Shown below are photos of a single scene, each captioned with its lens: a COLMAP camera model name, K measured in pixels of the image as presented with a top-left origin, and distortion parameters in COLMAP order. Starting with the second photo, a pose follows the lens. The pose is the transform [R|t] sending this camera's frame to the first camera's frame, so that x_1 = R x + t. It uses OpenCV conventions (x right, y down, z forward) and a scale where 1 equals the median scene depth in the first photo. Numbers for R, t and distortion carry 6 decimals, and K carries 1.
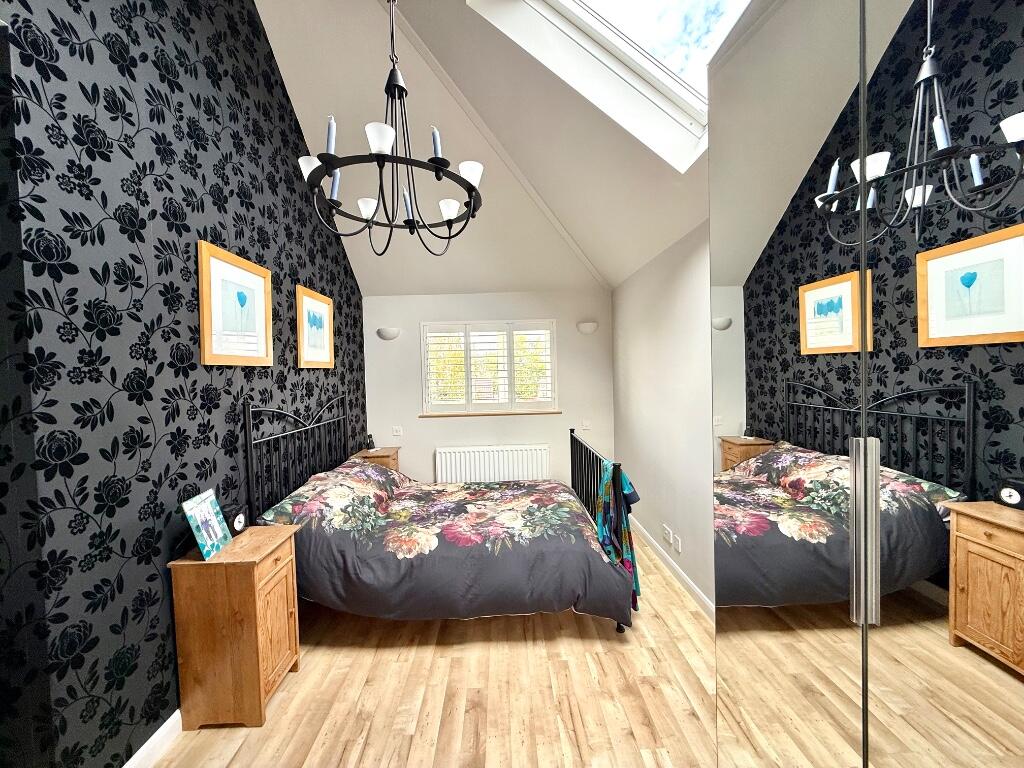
lens RADIAL K [[409.8, 0, 509.4], [0, 409.8, 382.2], [0, 0, 1]] dist [-0.000475, -0.000076]
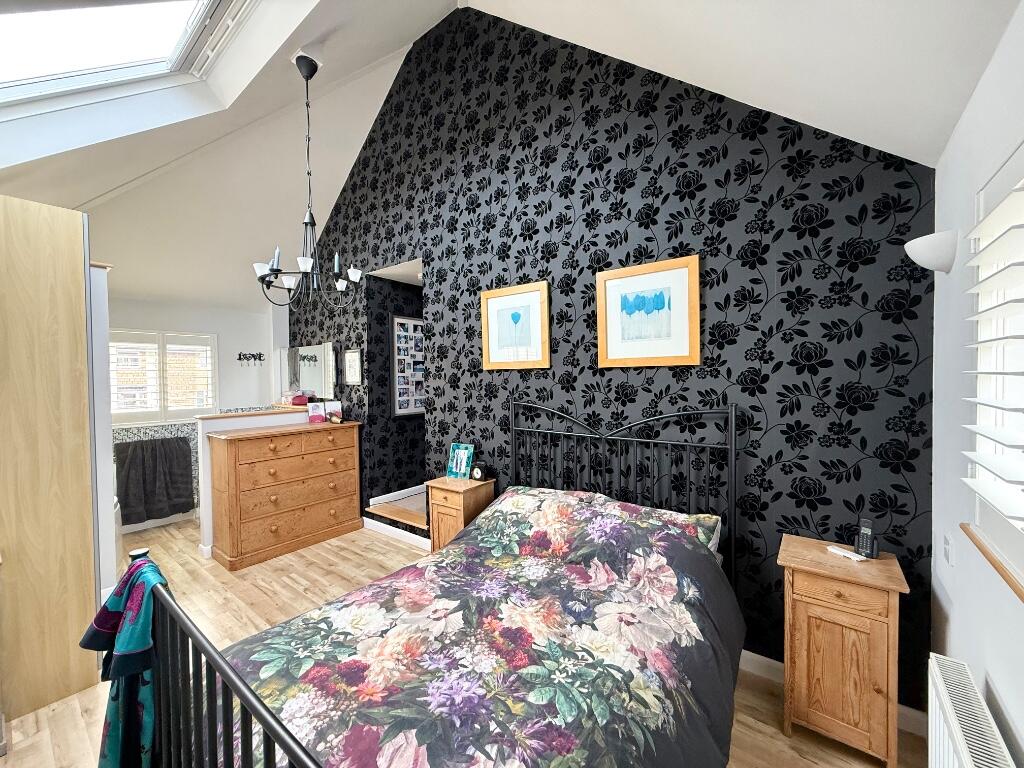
lens RADIAL K [[409.8, 0, 509.9], [0, 409.8, 386.0], [0, 0, 1]] dist [-0.000475, -0.000076]
pose [[-0.635112, 0.048826, -0.770875, 0.347687], [0.006240, 0.998292, 0.058089, -0.057558], [0.772395, 0.032083, -0.634332, 1.691169]]
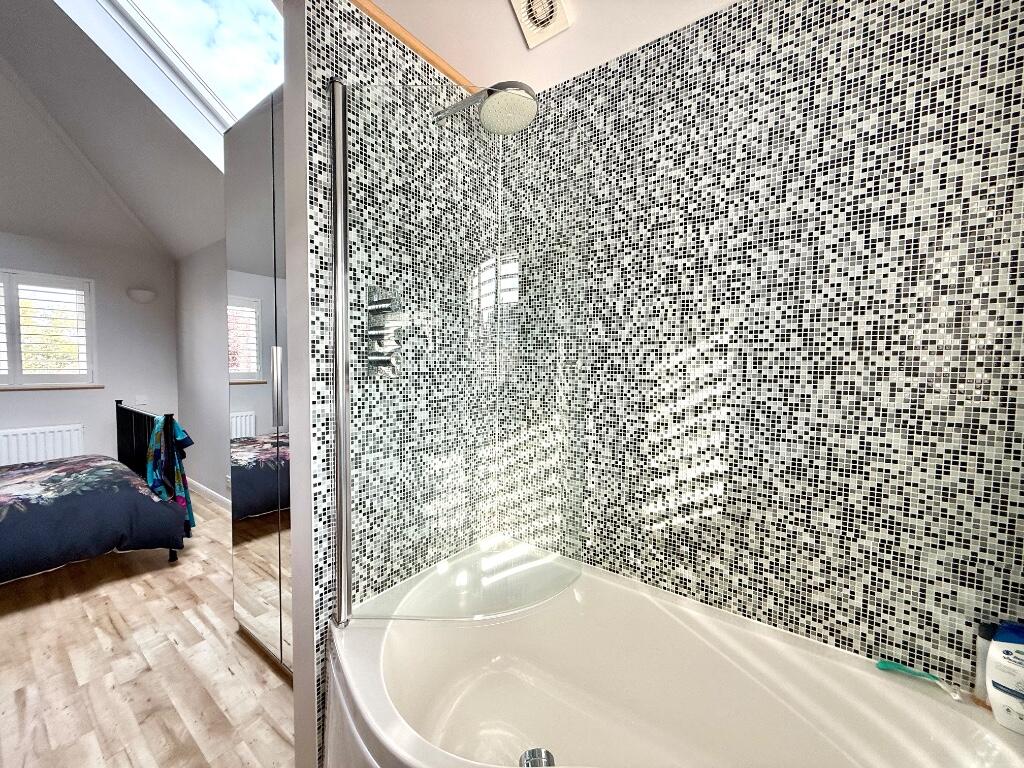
lens RADIAL K [[409.8, 0, 511.5], [0, 409.8, 385.6], [0, 0, 1]] dist [-0.000475, -0.000076]
pose [[0.618789, -0.003017, 0.785552, -0.041711], [-0.011059, 0.999860, 0.012551, 0.092516], [-0.785480, -0.016453, 0.618669, -0.441502]]
